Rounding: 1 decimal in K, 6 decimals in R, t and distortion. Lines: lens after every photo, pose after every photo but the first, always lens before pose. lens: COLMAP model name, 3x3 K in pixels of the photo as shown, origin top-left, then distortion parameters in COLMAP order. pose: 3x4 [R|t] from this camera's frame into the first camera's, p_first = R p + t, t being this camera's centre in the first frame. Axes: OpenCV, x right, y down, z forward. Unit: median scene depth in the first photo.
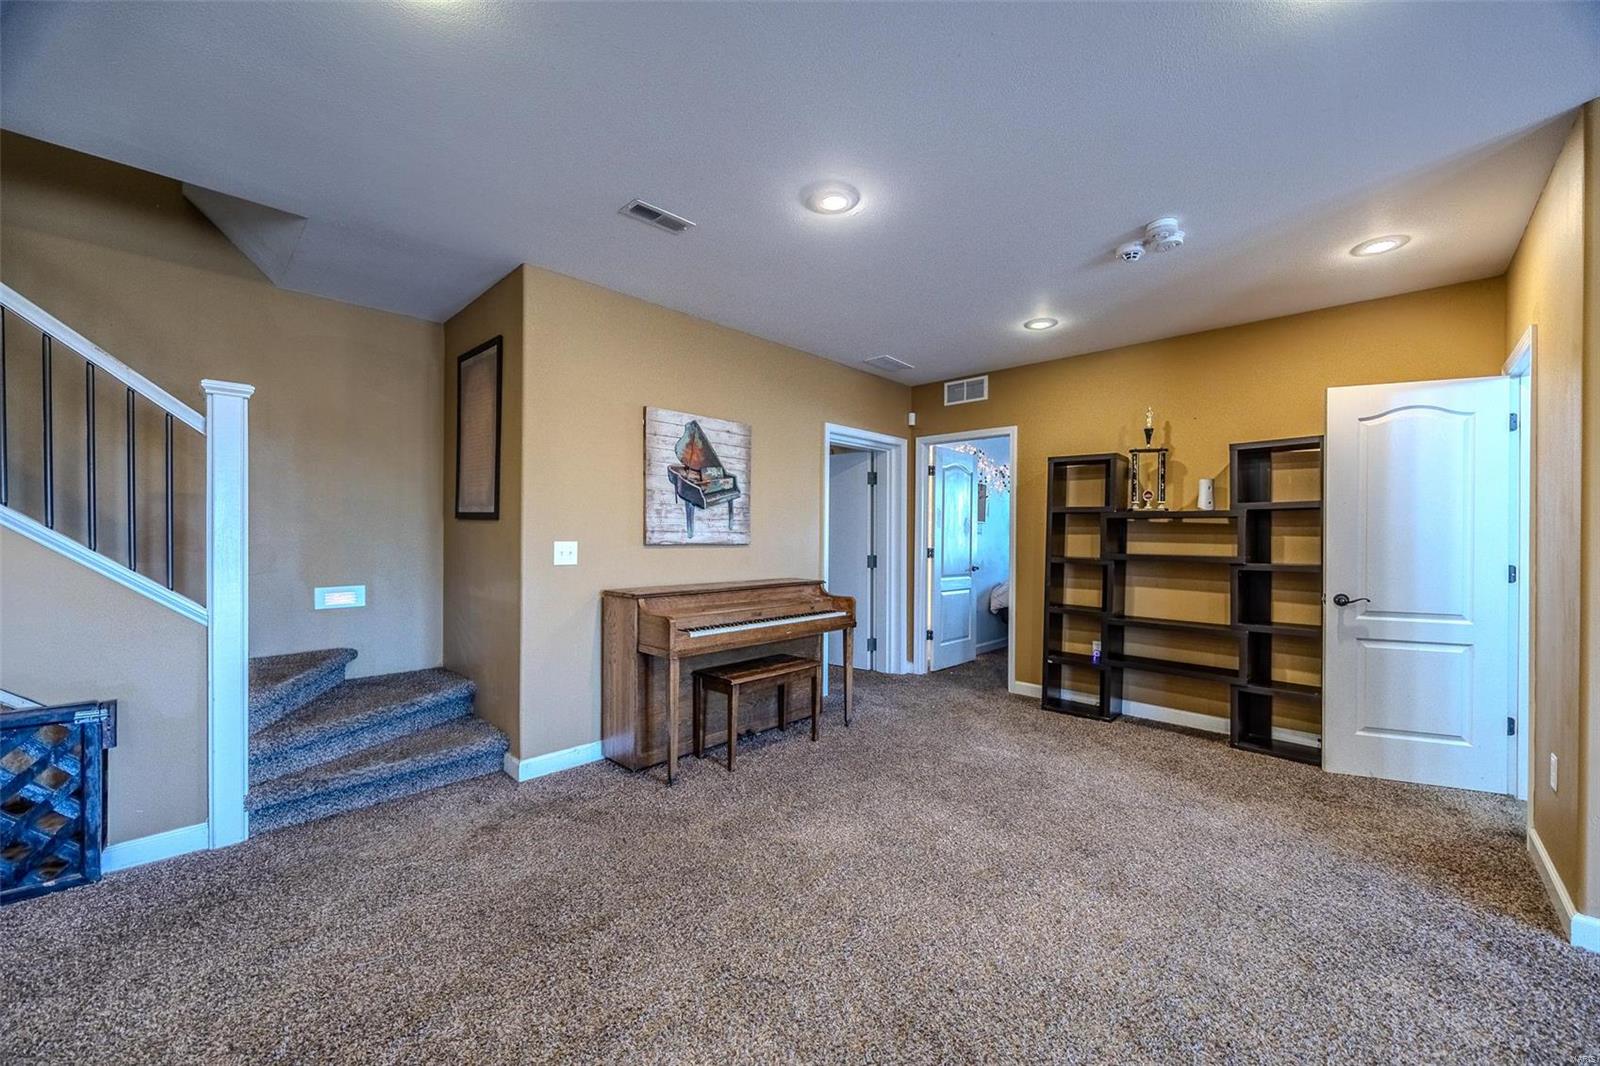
lens RADIAL K [[620.8, 0, 799.6], [0, 620.8, 536.1], [0, 0, 1]] dist [-0.002520, -0.000964]
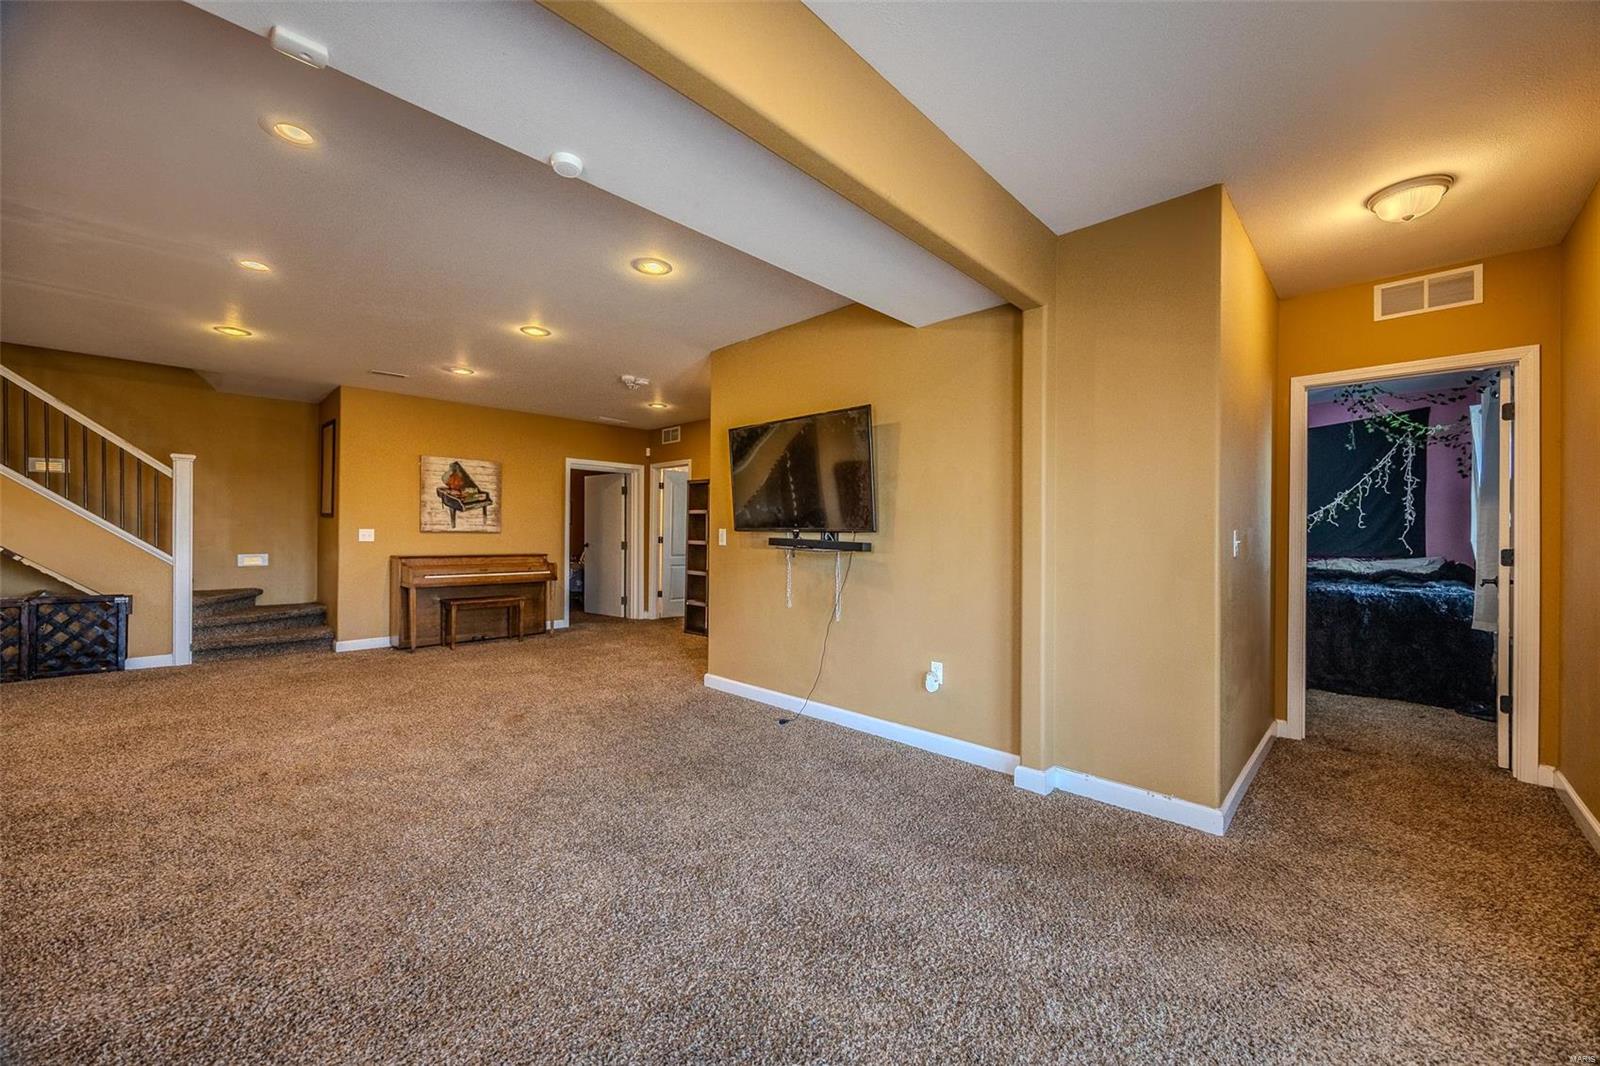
lens RADIAL K [[620.8, 0, 801.5], [0, 620.8, 532.9], [0, 0, 1]] dist [-0.002520, -0.000964]
pose [[0.999994, 0.002550, 0.002441, 0.828211], [-0.002543, 0.999993, -0.002589, 0.019236], [-0.002448, 0.002583, 0.999994, -0.785064]]
